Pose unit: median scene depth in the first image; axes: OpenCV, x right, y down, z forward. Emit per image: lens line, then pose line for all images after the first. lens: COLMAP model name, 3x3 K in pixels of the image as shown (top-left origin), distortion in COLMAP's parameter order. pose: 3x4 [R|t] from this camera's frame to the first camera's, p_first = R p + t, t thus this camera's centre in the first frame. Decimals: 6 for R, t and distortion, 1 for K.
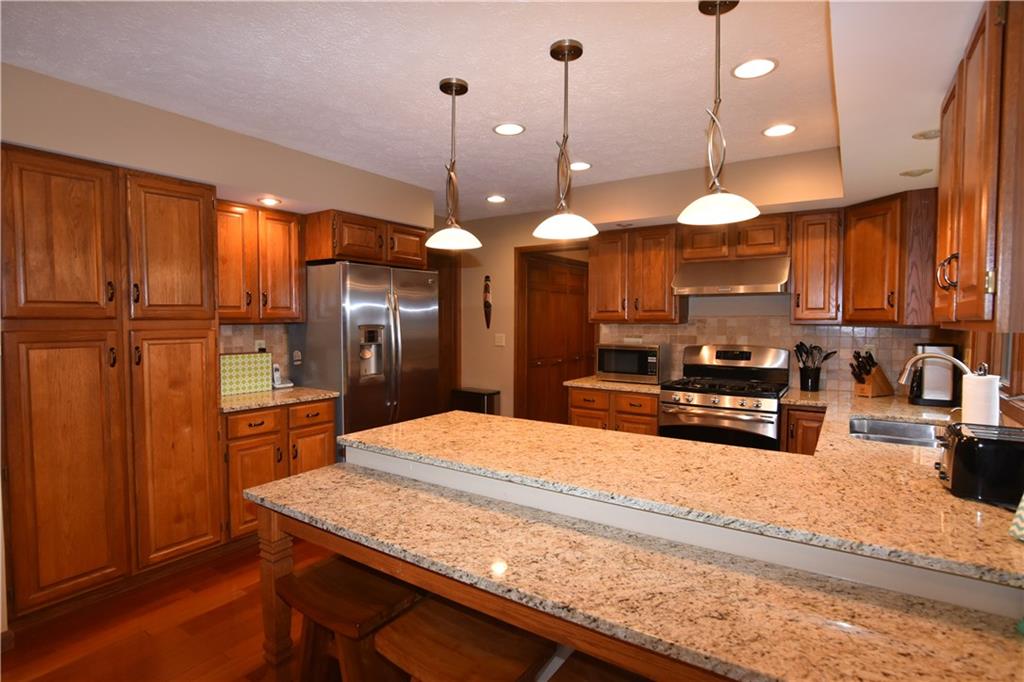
lens RADIAL K [[506.6, 0, 512.2], [0, 506.6, 343.5], [0, 0, 1]] dist [-0.028919, 0.001627]
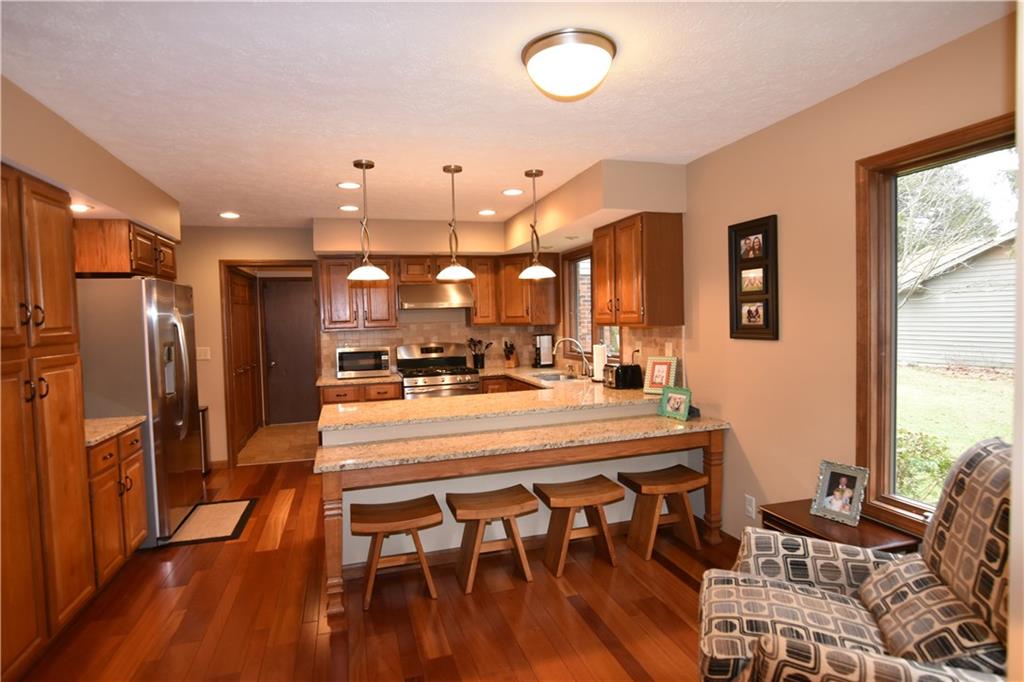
lens RADIAL K [[542.4, 0, 509.0], [0, 542.4, 341.4], [0, 0, 1]] dist [-0.021484, -0.000515]
pose [[0.626757, -0.053756, 0.777358, -0.691700], [0.066446, 0.997671, 0.015418, -0.011533], [-0.776377, 0.041989, 0.628869, -0.154790]]
